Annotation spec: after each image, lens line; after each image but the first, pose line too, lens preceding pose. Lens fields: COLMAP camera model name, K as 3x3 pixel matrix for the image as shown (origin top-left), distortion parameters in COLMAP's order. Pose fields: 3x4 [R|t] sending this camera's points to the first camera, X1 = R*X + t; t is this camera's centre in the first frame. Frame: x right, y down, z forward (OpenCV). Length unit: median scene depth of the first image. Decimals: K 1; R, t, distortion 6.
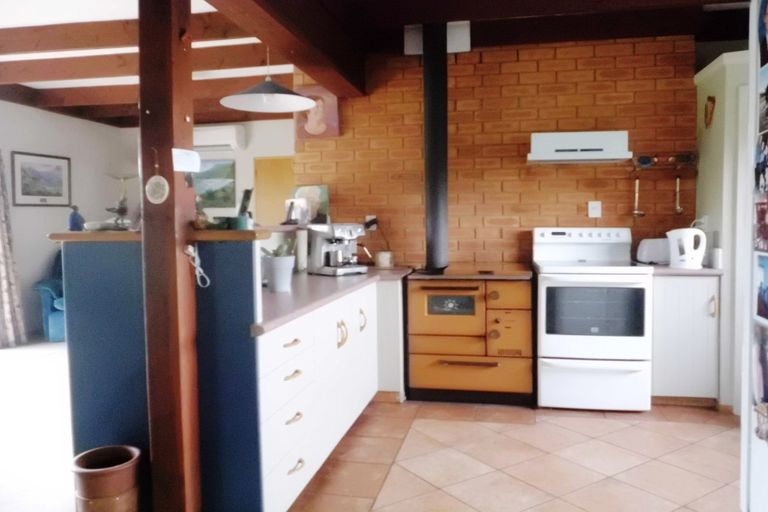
lens RADIAL K [[593.8, 0, 384.0], [0, 593.8, 256.0], [0, 0, 1]] dist [-0.001949, 0.000772]
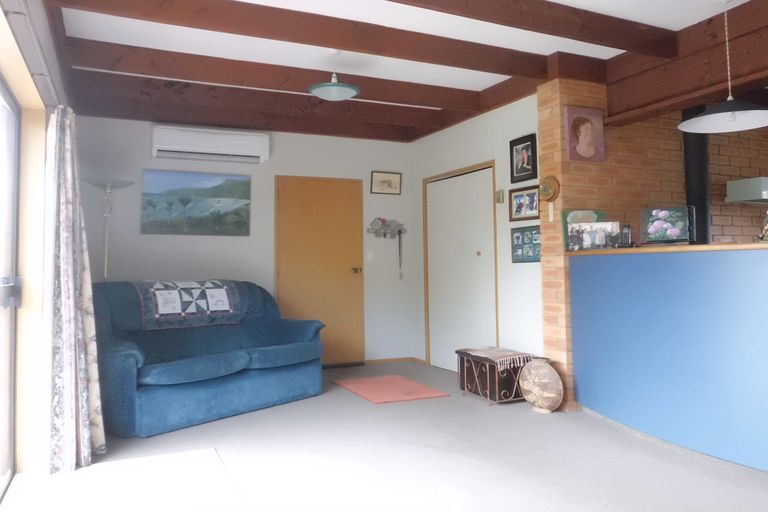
lens RADIAL K [[593.8, 0, 384.0], [0, 593.8, 256.0], [0, 0, 1]] dist [-0.001949, 0.000772]
pose [[0.809240, 0.009384, 0.587404, -0.938161], [0.035531, 0.997260, -0.064882, 0.004940], [-0.586403, 0.073376, 0.806689, 0.425697]]
